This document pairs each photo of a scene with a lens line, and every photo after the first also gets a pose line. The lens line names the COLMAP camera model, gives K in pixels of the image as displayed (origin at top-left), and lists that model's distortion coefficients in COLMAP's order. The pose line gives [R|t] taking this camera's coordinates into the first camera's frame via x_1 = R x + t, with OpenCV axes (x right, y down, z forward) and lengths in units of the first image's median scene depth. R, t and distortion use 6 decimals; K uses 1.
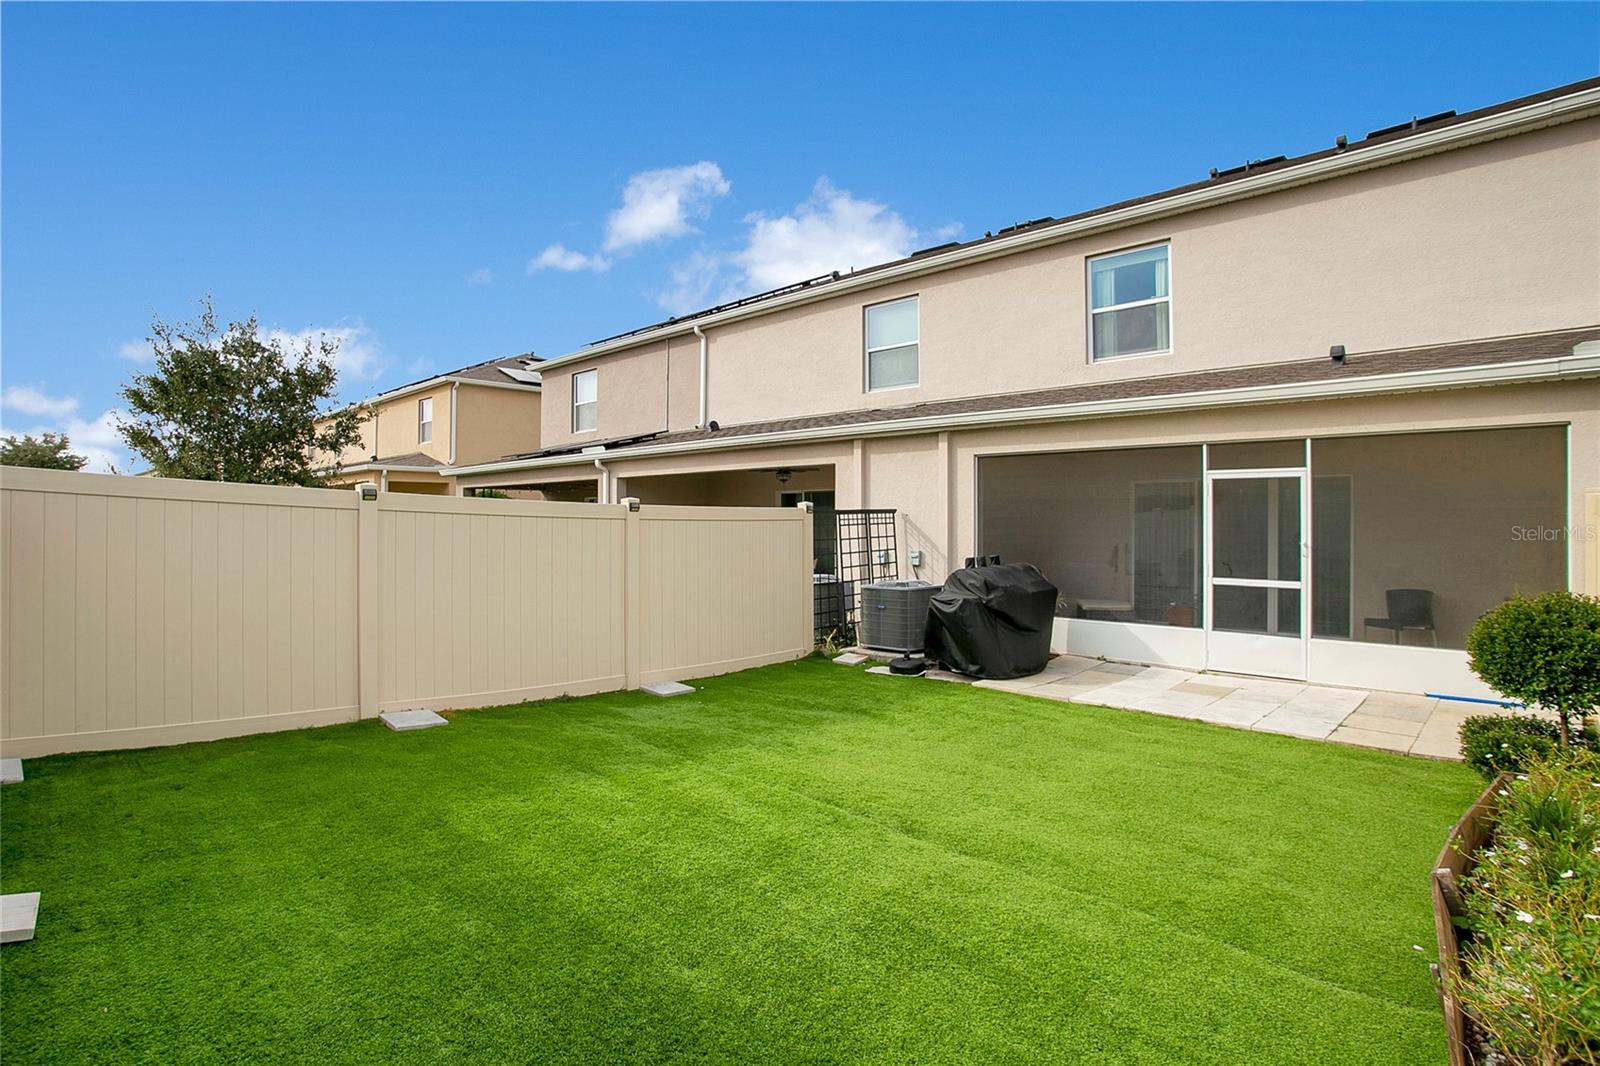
lens RADIAL K [[831.3, 0, 800.0], [0, 831.3, 533.0], [0, 0, 1]] dist [-0.039889, -0.000089]
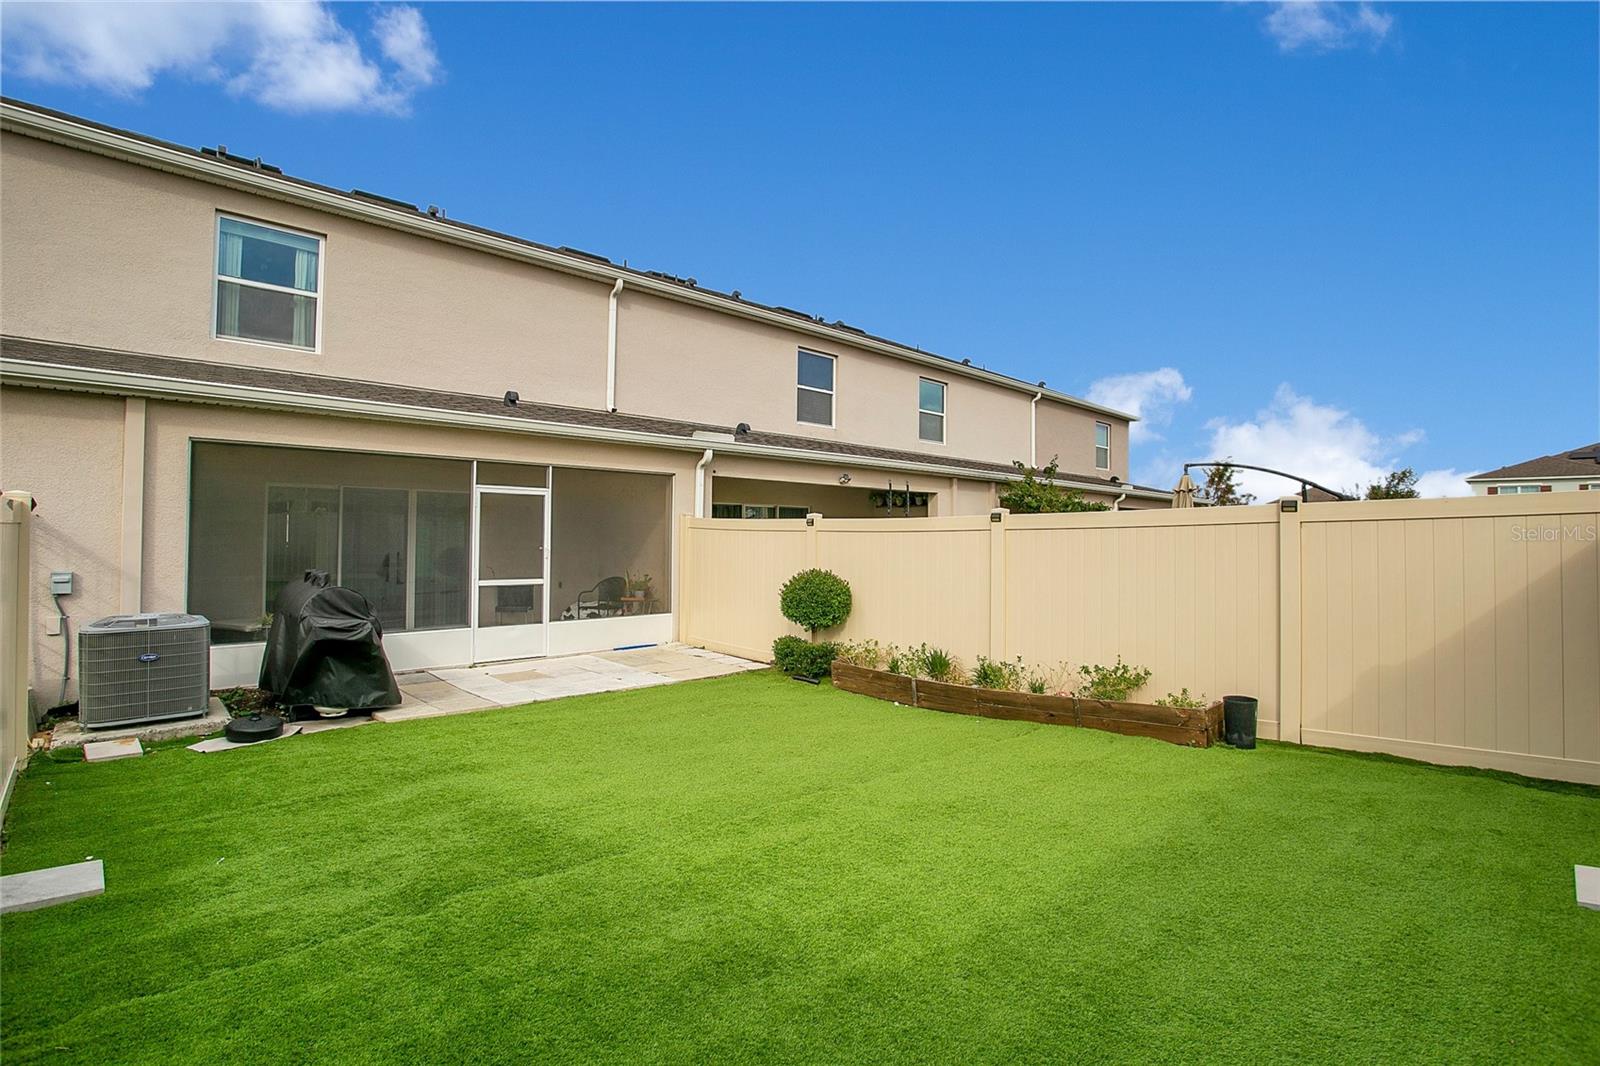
lens RADIAL K [[791.1, 0, 800.3], [0, 791.1, 518.8], [0, 0, 1]] dist [-0.055557, 0.000355]
pose [[0.011343, 0.016315, 0.999803, -0.560161], [0.004907, 0.999854, -0.016372, -0.009619], [-0.999924, 0.005091, 0.011262, 0.546053]]
